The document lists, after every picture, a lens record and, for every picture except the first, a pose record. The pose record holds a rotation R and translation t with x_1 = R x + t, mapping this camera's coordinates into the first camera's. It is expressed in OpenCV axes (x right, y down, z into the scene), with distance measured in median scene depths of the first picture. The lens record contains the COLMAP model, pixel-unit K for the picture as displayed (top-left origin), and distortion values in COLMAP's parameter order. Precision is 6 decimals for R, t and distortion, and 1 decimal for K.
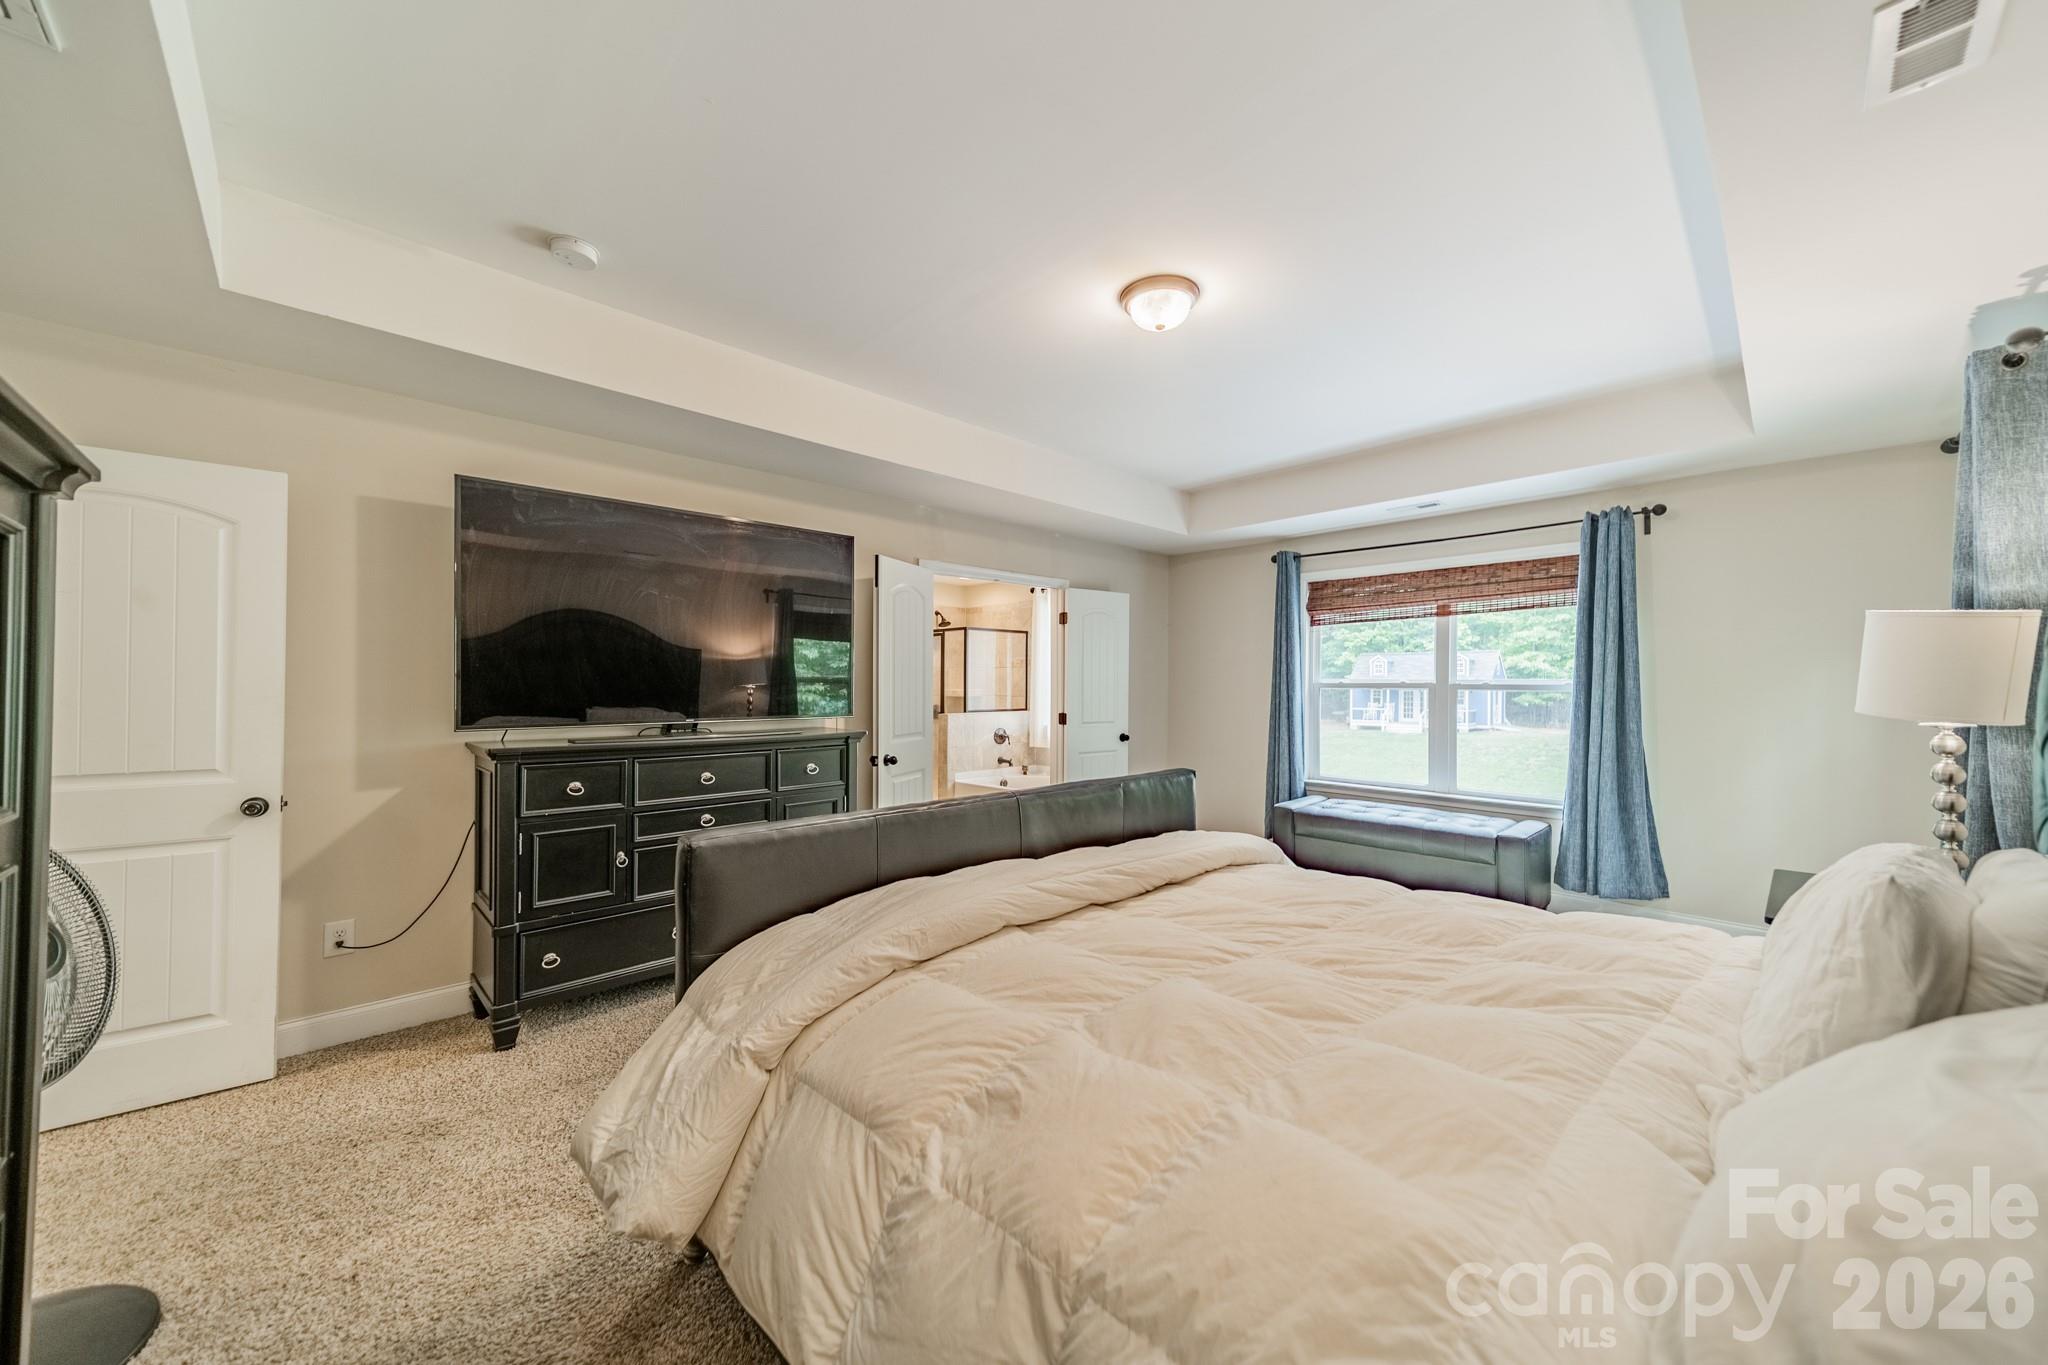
lens RADIAL K [[735.2, 0, 1024.1], [0, 735.2, 682.7], [0, 0, 1]] dist [0.007311, 0.000197]
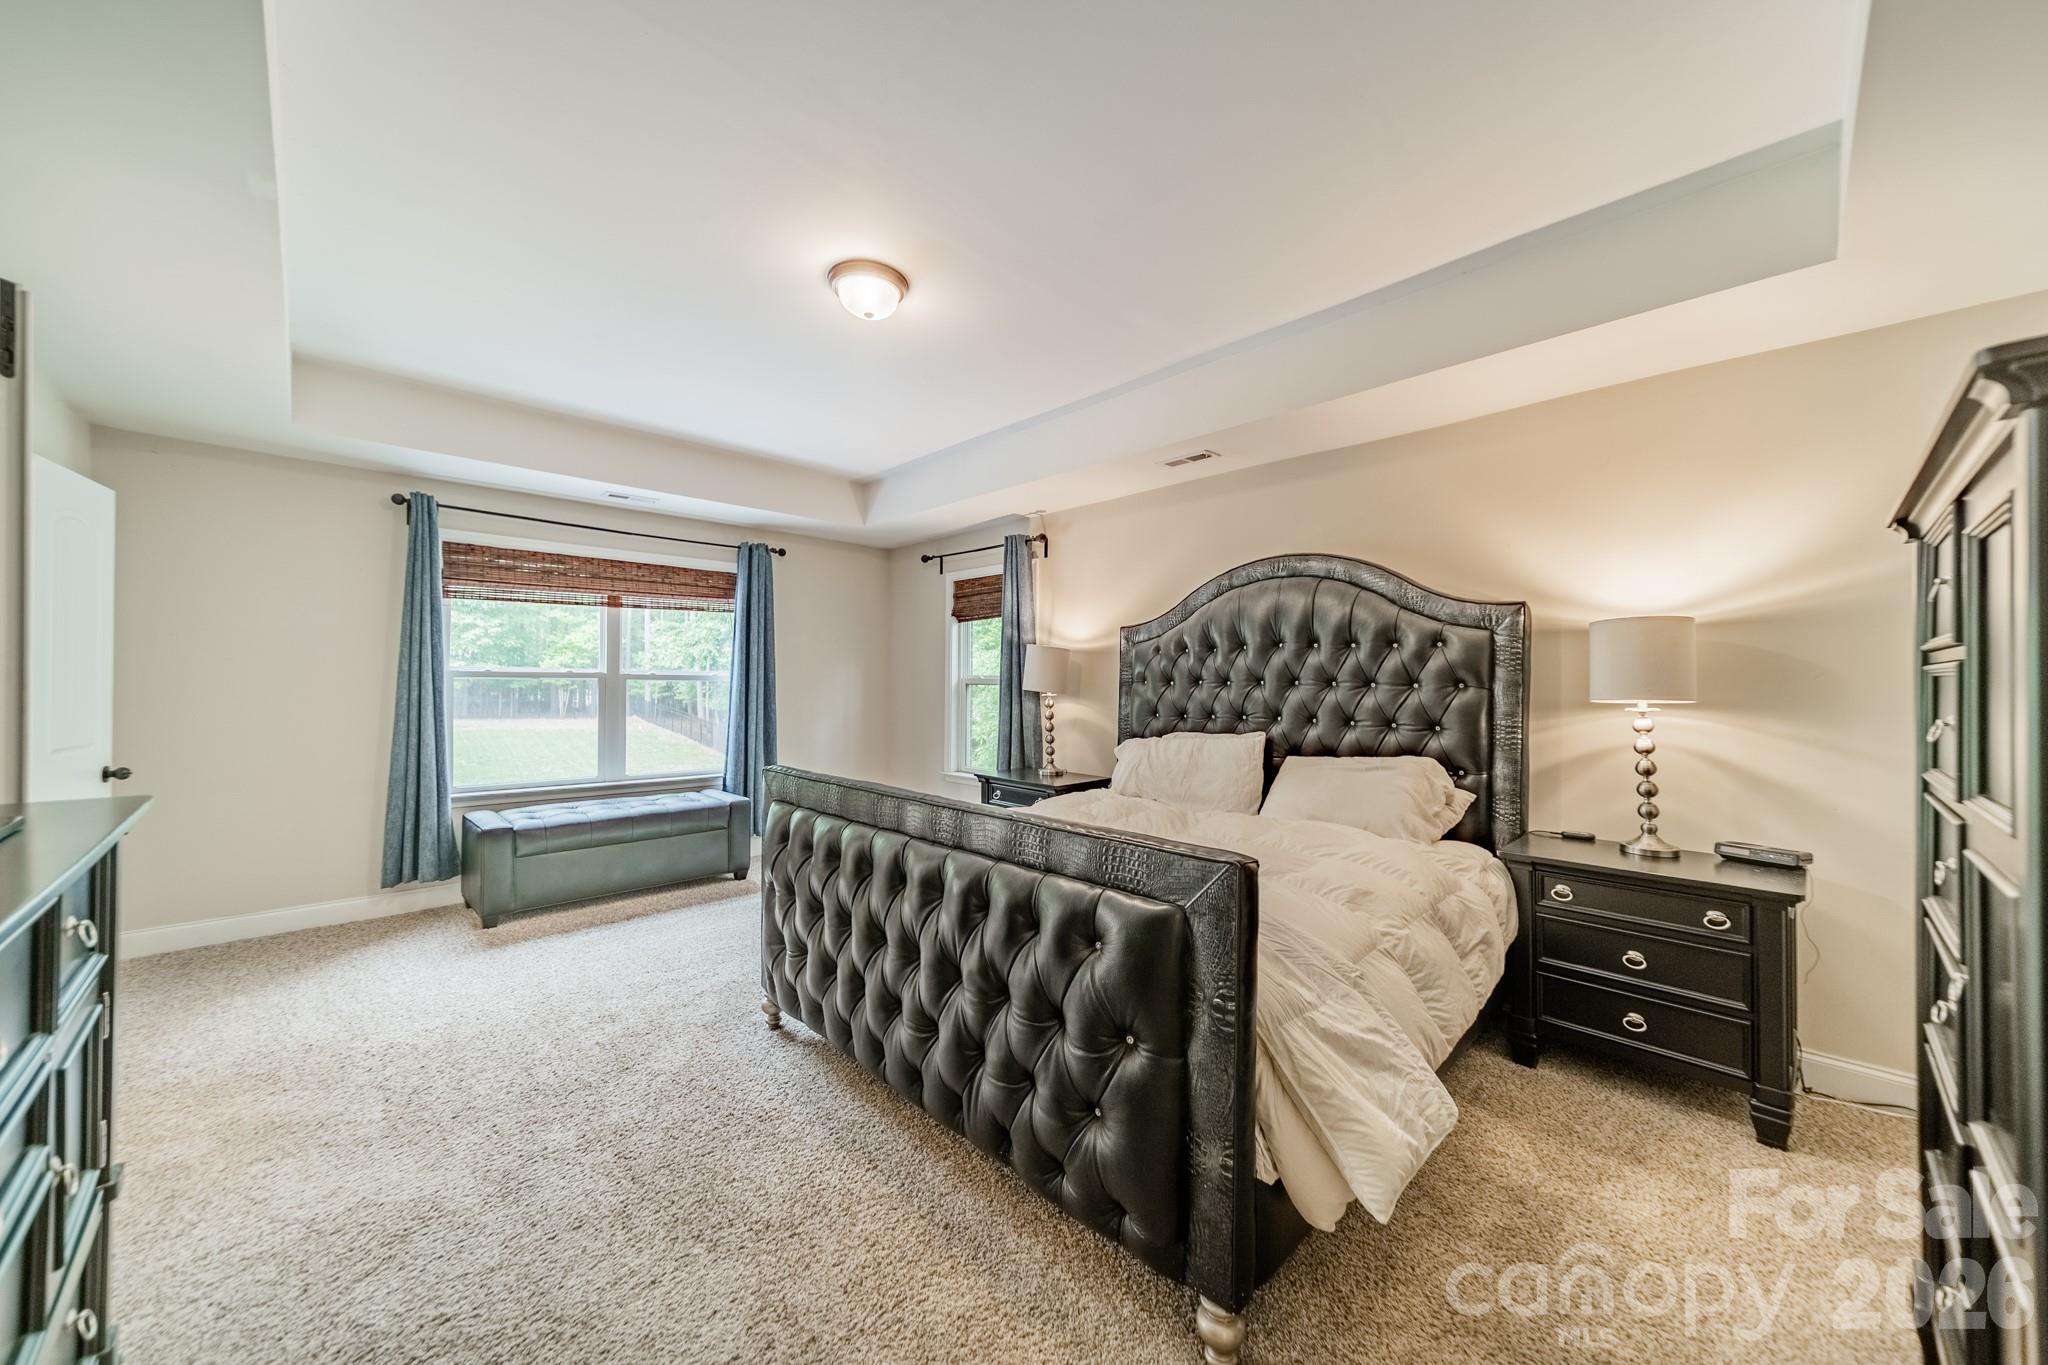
lens RADIAL K [[735.2, 0, 1027.3], [0, 735.2, 678.6], [0, 0, 1]] dist [0.007311, 0.000197]
pose [[-0.006360, 0.001003, 0.999979, -0.449823], [-0.010044, 0.999949, -0.001067, 0.003720], [-0.999929, -0.010051, -0.006350, 0.438012]]
